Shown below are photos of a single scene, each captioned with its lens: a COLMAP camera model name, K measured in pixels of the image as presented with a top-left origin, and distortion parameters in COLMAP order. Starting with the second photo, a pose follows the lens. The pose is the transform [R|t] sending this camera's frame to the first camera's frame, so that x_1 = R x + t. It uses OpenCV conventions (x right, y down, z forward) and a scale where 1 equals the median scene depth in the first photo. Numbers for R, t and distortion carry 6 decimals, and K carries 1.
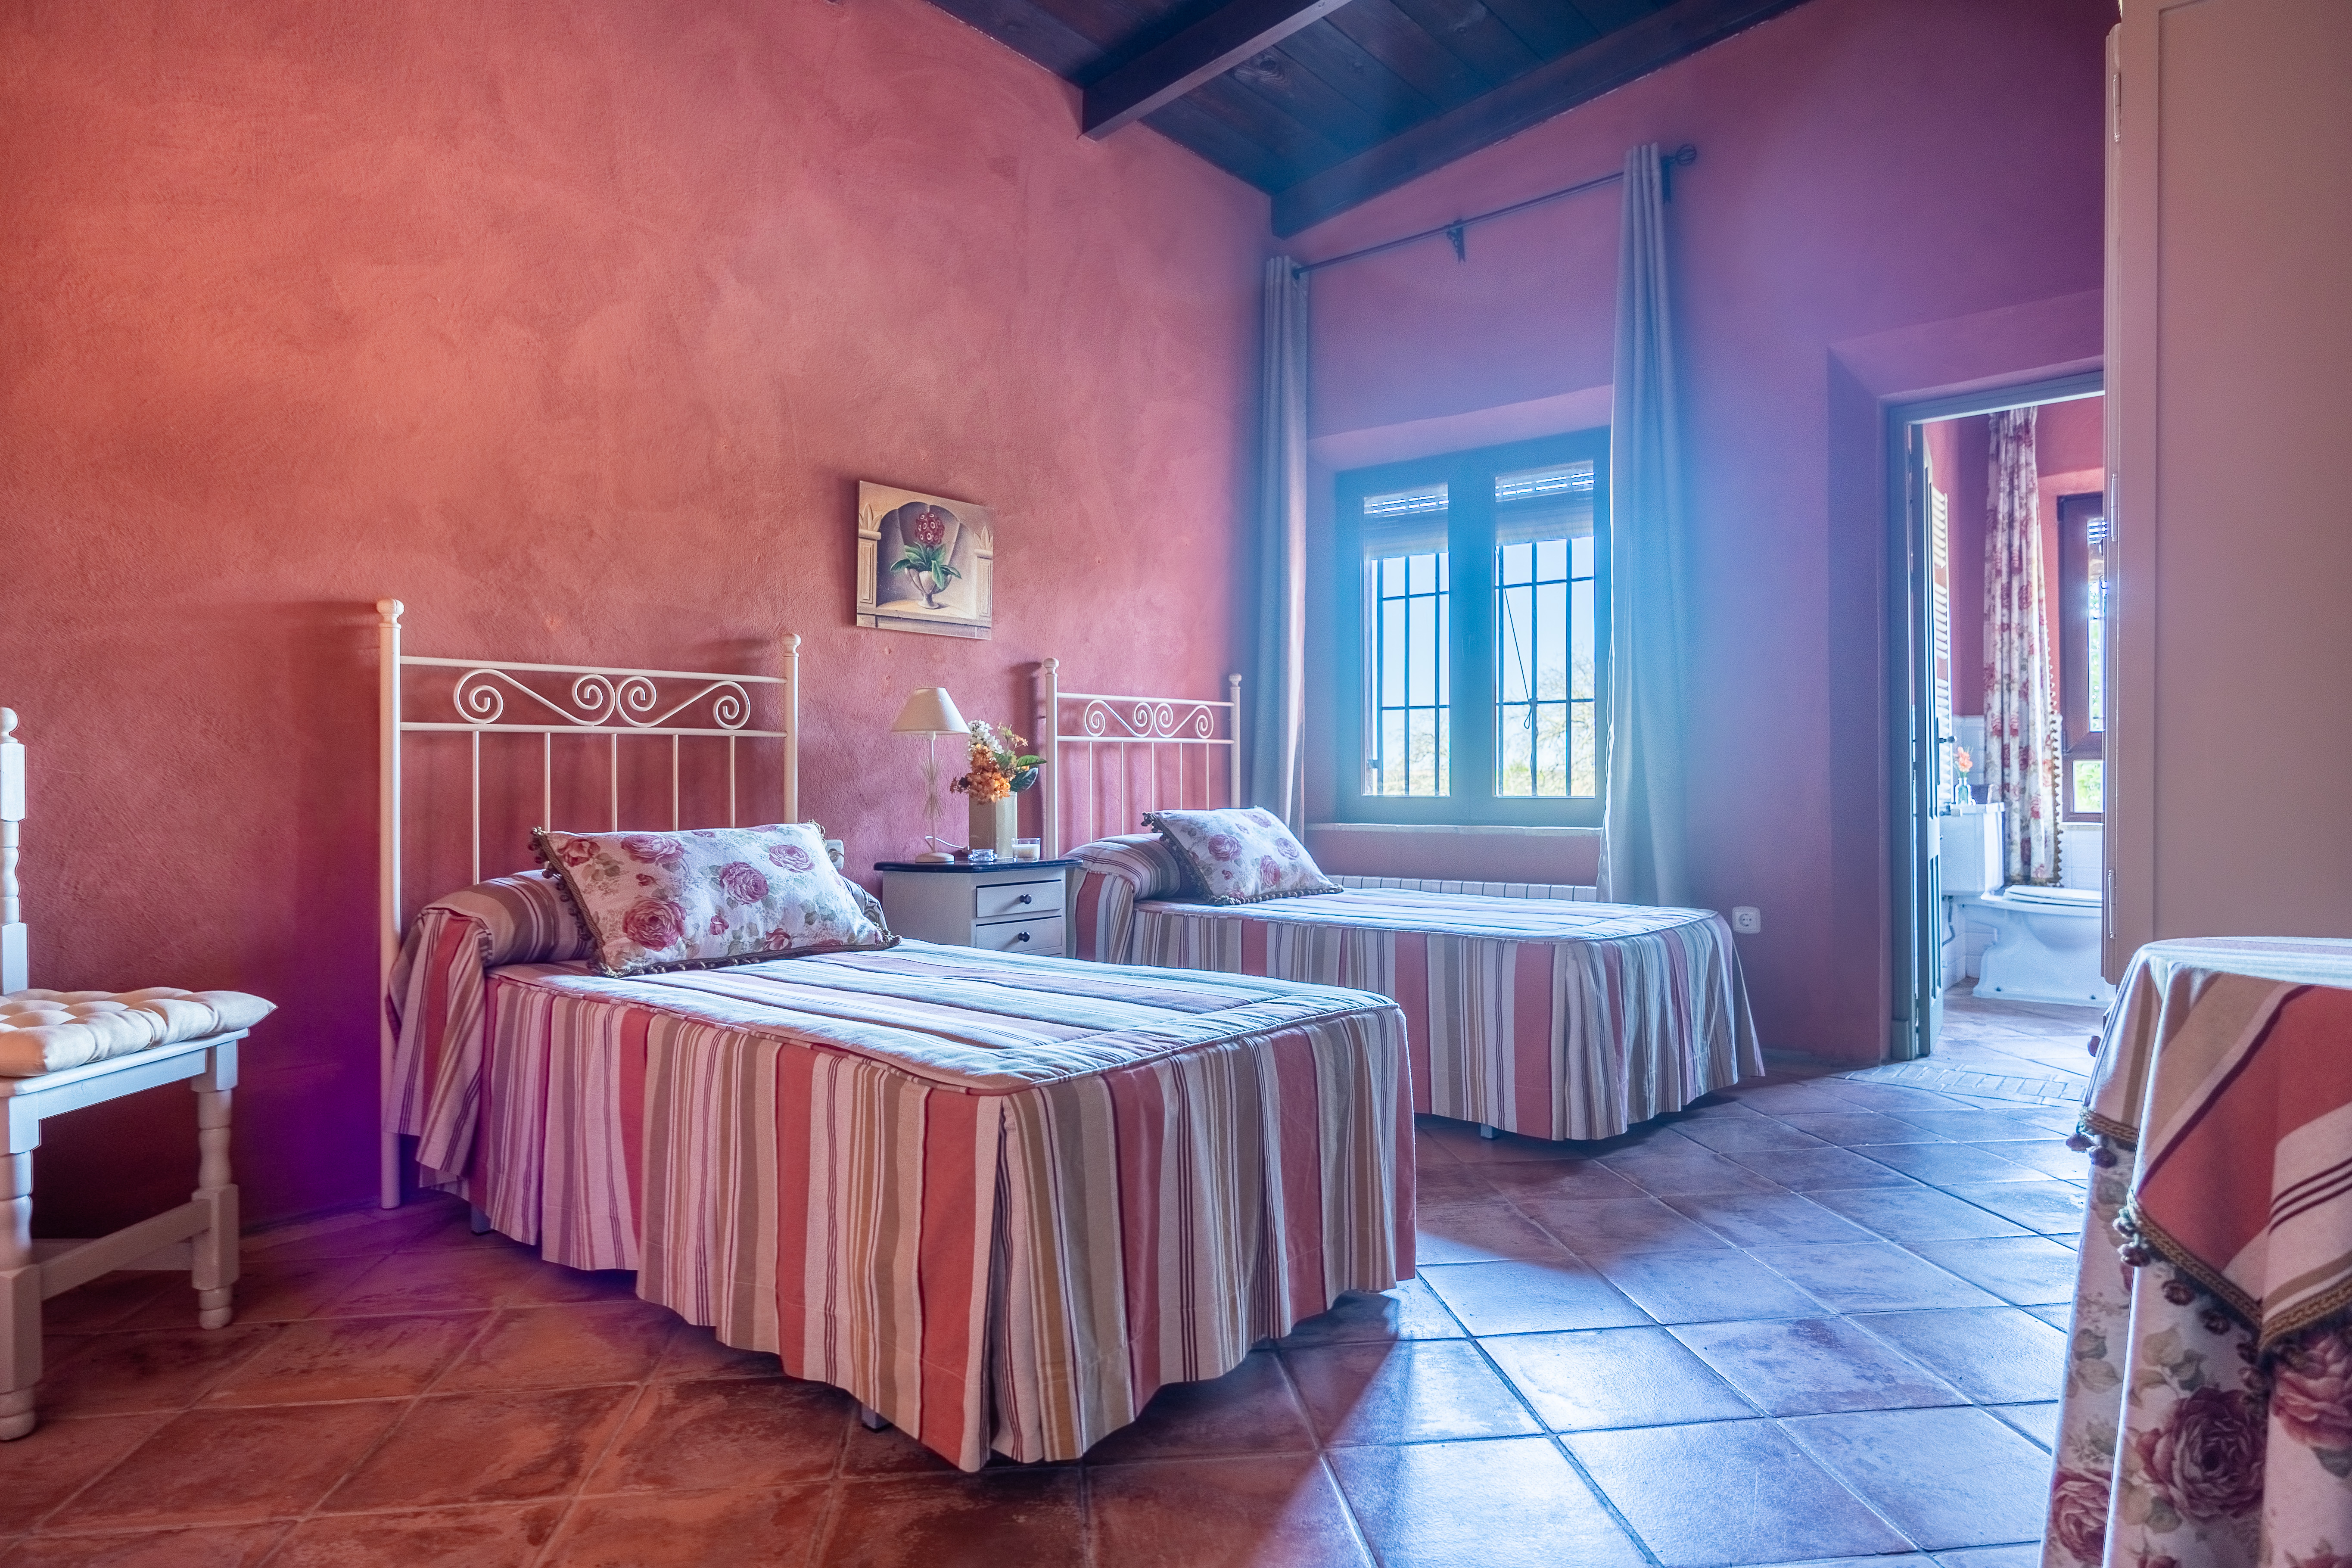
lens RADIAL K [[1366.1, 0, 1175.0], [0, 1366.1, 787.0], [0, 0, 1]] dist [-0.004049, 0.000050]
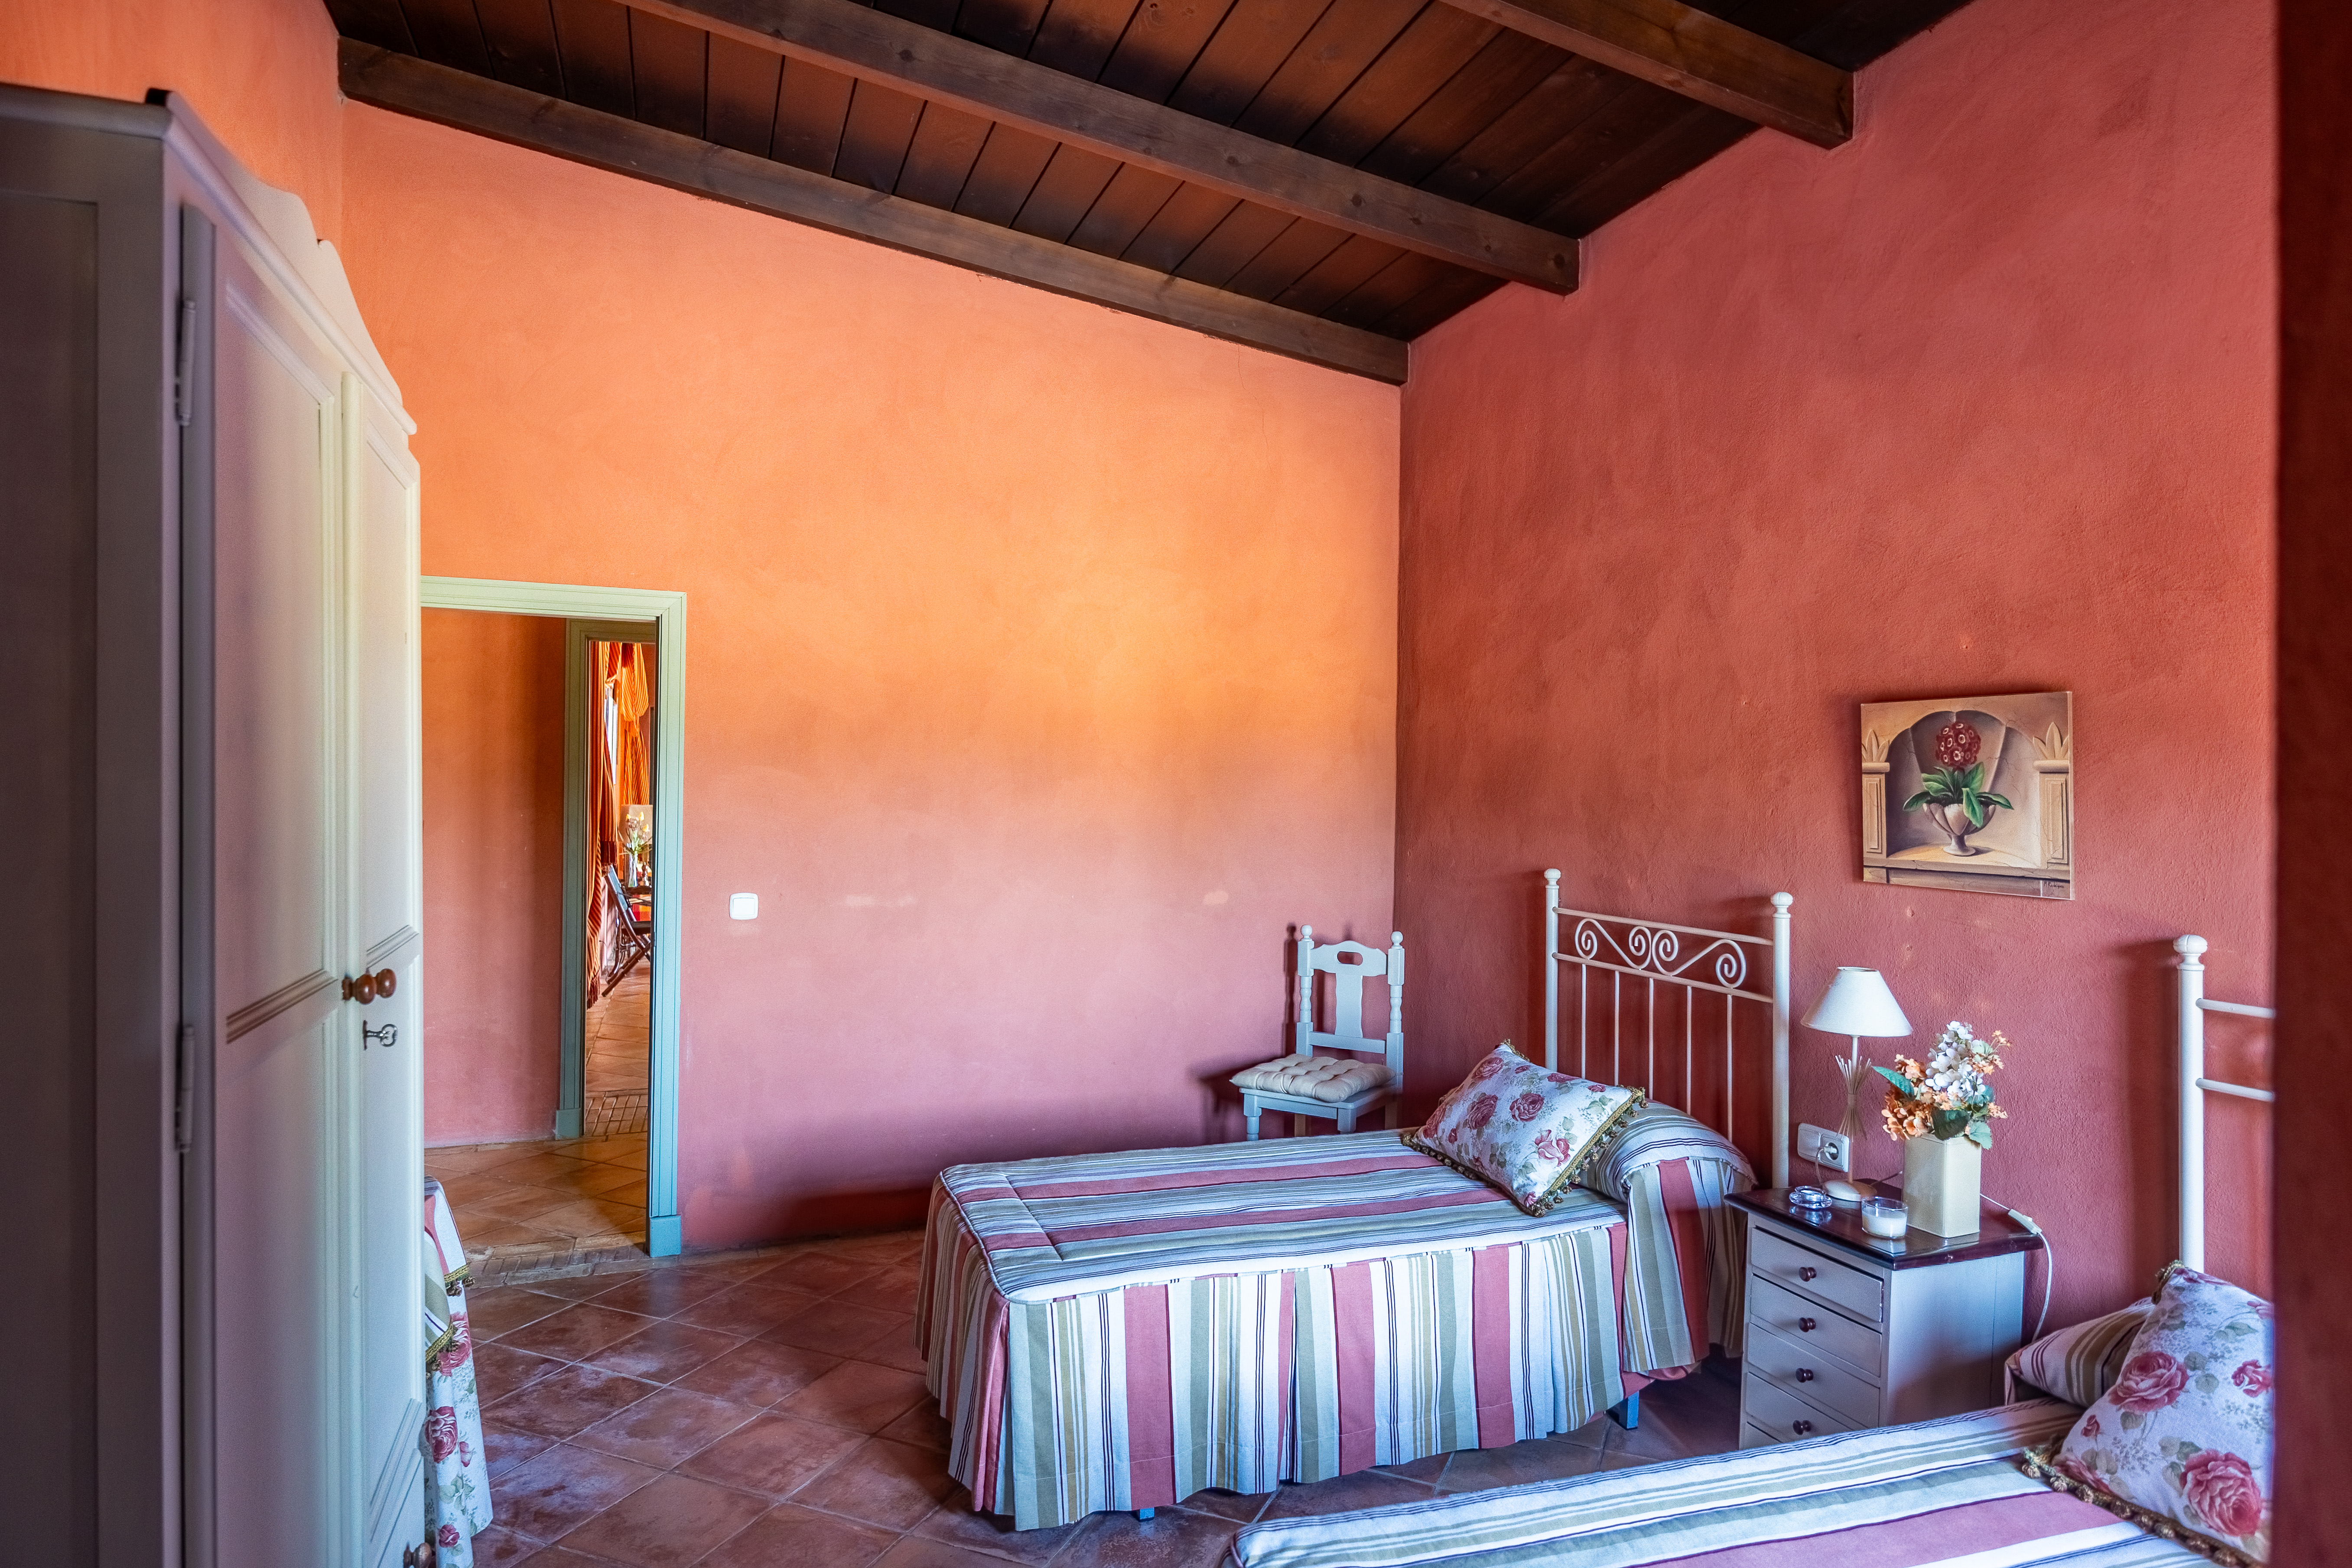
lens RADIAL K [[1366.1, 0, 1174.1], [0, 1366.1, 771.7], [0, 0, 1]] dist [-0.004049, 0.000050]
pose [[-0.523766, -0.001089, -0.851861, 0.702086], [-0.002903, 0.999996, 0.000507, -0.189227], [0.851857, 0.002739, -0.523767, 1.113742]]
